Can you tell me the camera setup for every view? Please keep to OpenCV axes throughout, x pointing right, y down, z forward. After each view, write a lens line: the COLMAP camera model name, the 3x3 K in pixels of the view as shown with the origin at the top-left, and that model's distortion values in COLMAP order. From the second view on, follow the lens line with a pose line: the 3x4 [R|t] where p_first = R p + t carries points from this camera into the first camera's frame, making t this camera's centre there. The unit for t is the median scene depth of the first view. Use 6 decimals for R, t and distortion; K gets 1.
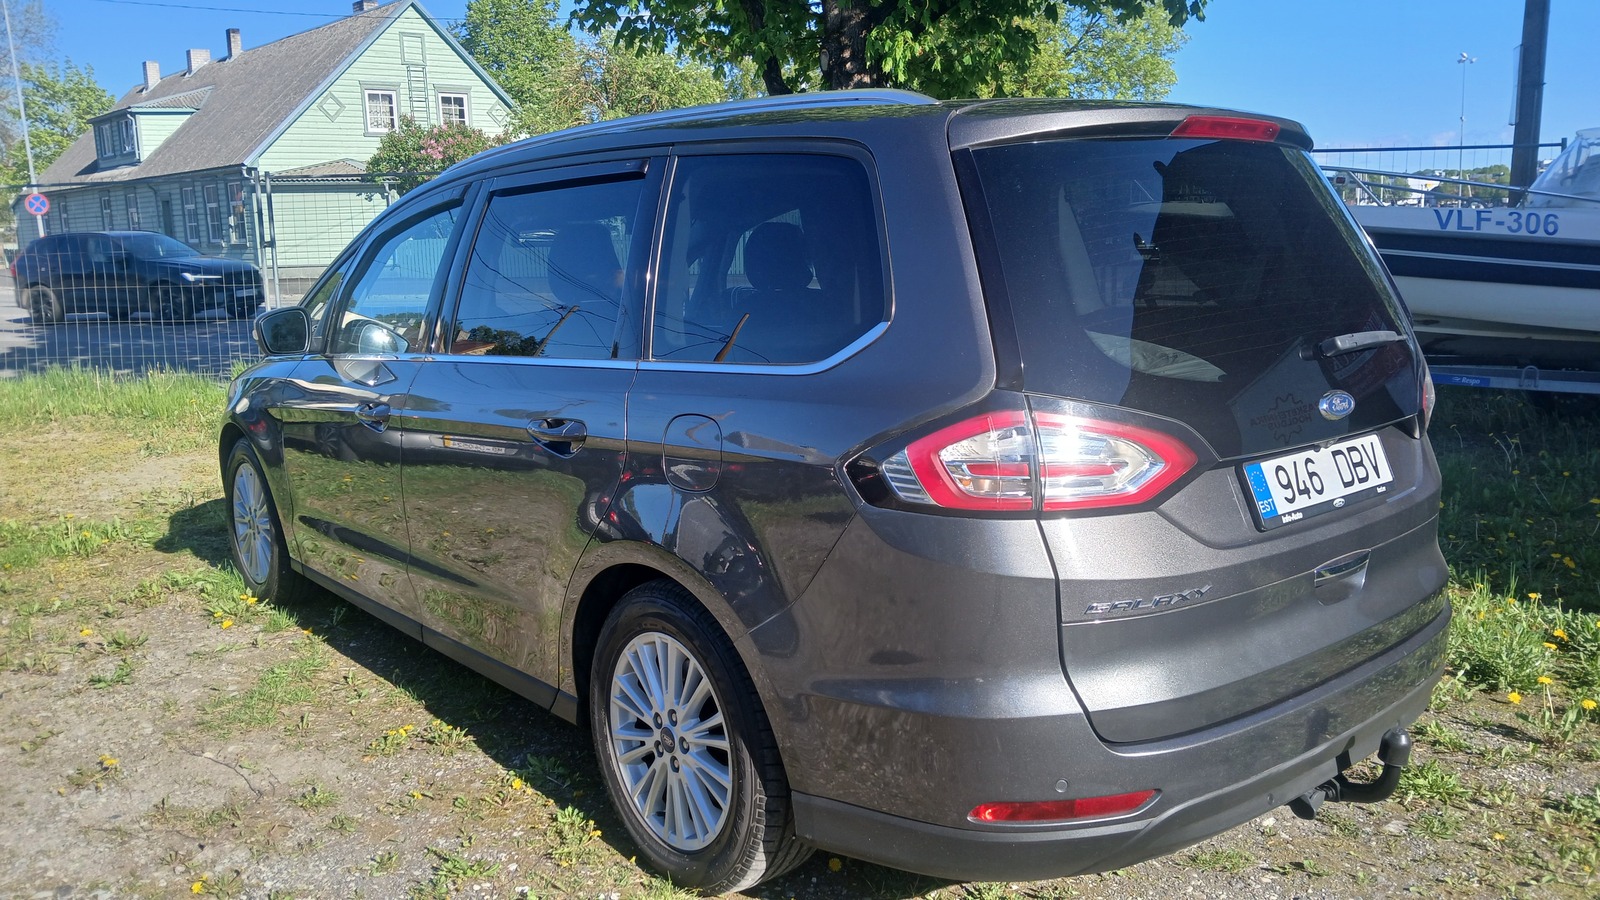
lens RADIAL K [[1249.4, 0, 796.8], [0, 1249.4, 452.8], [0, 0, 1]] dist [-0.004335, -0.048902]
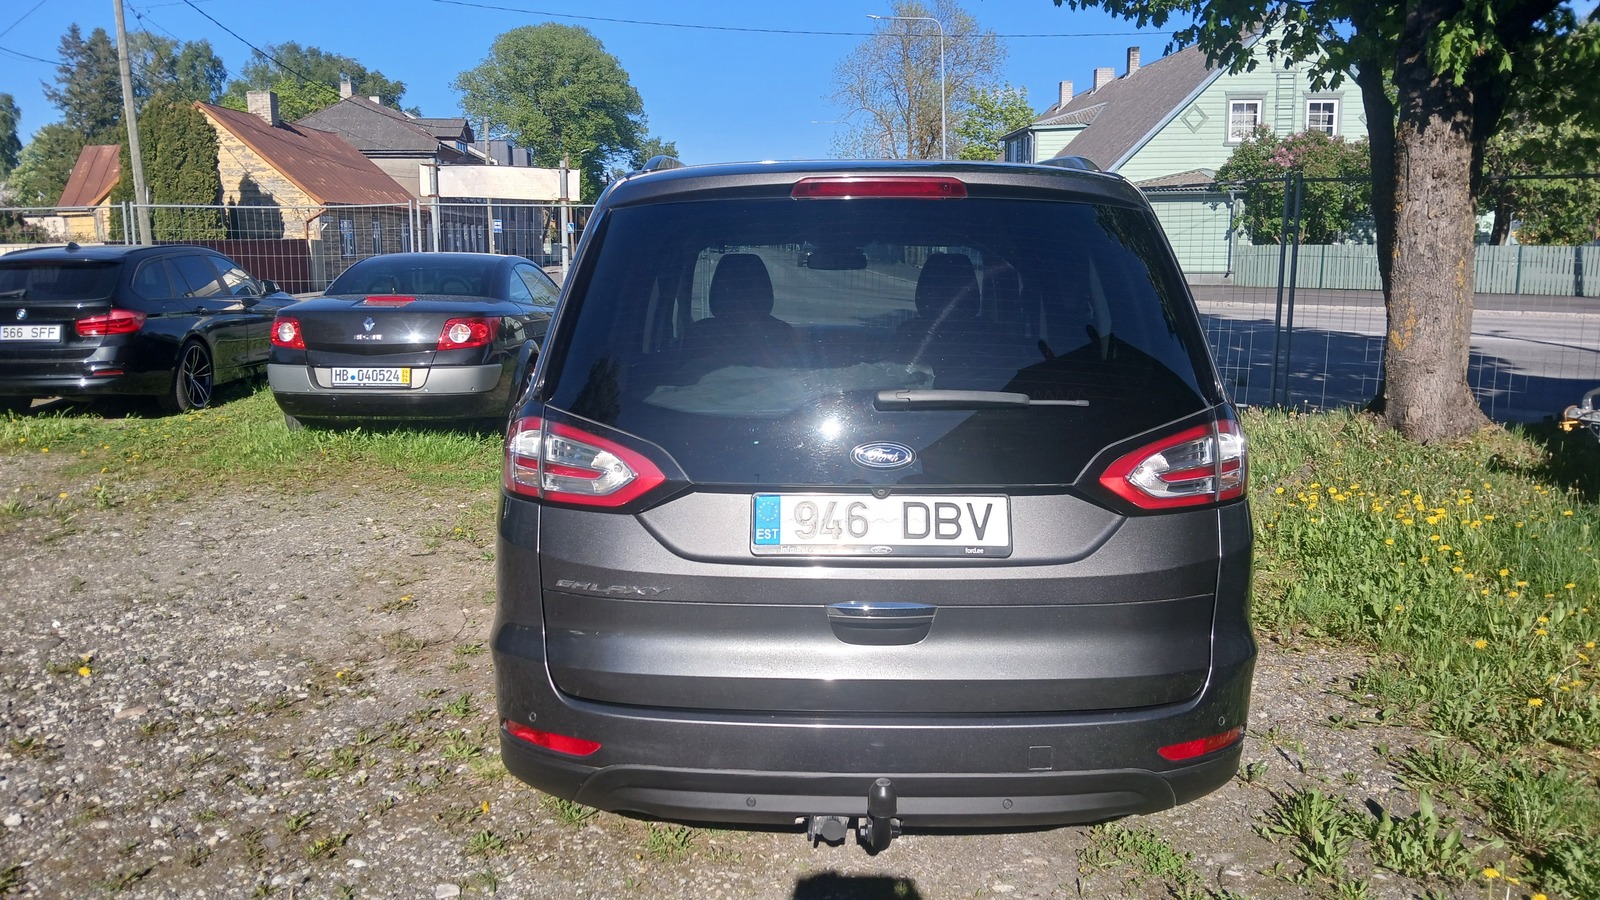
lens RADIAL K [[1249.4, 0, 796.8], [0, 1249.4, 452.8], [0, 0, 1]] dist [-0.004335, -0.048902]
pose [[0.757144, 0.122949, -0.641573, 0.076064], [-0.125727, 0.991193, 0.041574, -0.005380], [0.641035, 0.049185, 0.765934, 0.013289]]
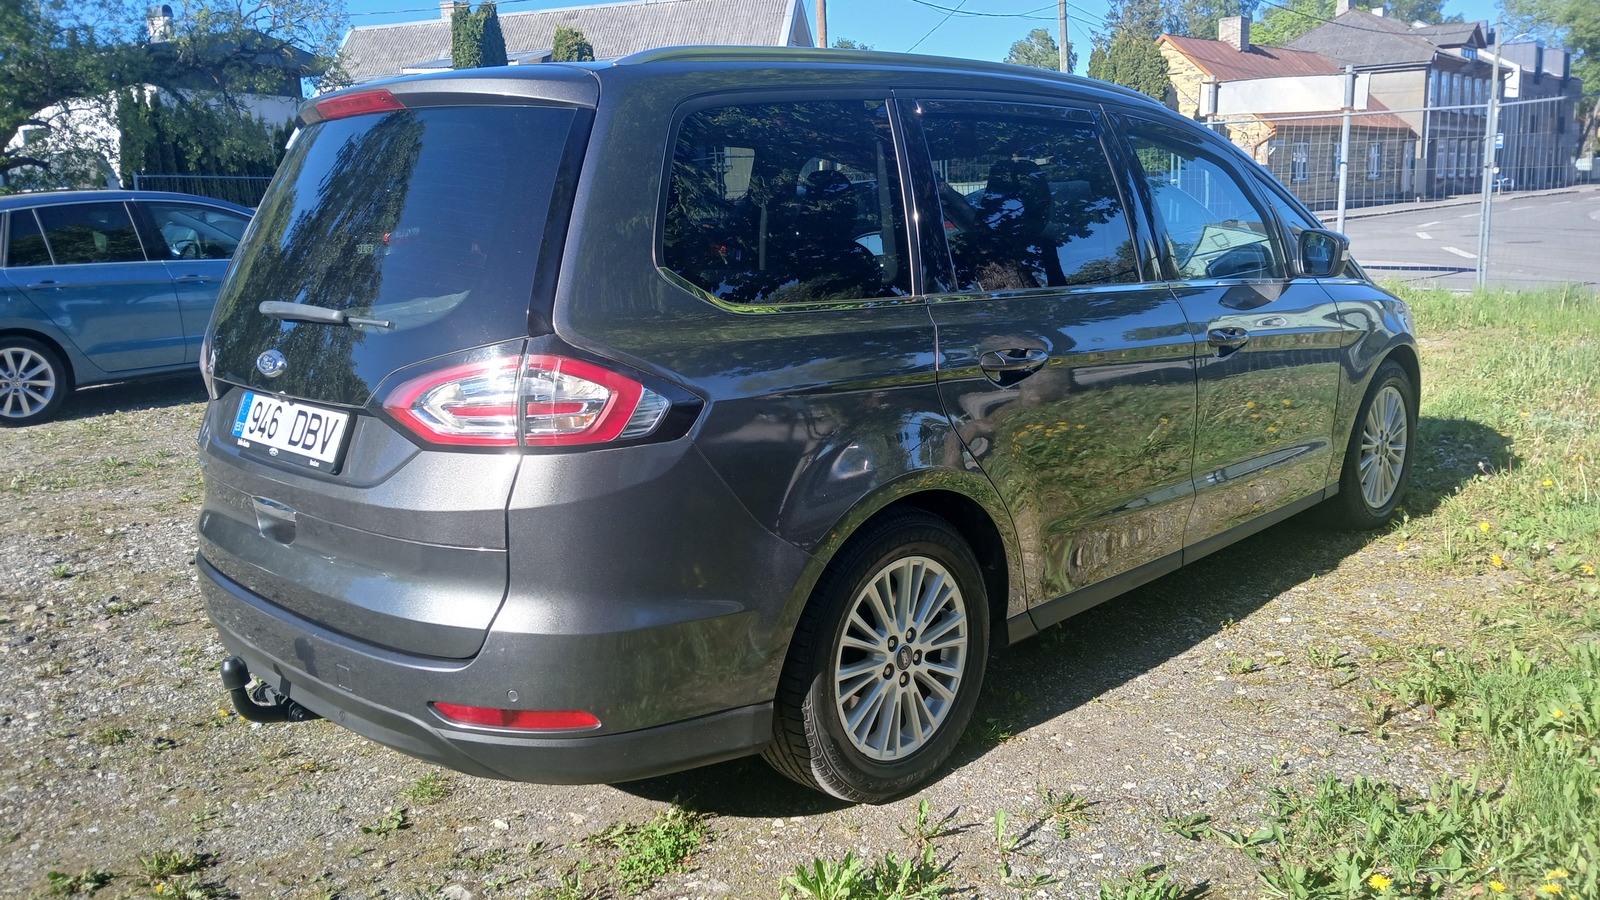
lens RADIAL K [[1249.4, 0, 796.8], [0, 1249.4, 452.8], [0, 0, 1]] dist [-0.004335, -0.048902]
pose [[0.072822, 0.215894, -0.973697, 0.113982], [-0.133500, 0.969614, 0.205004, -0.018208], [0.988370, 0.115060, 0.099432, 0.099907]]
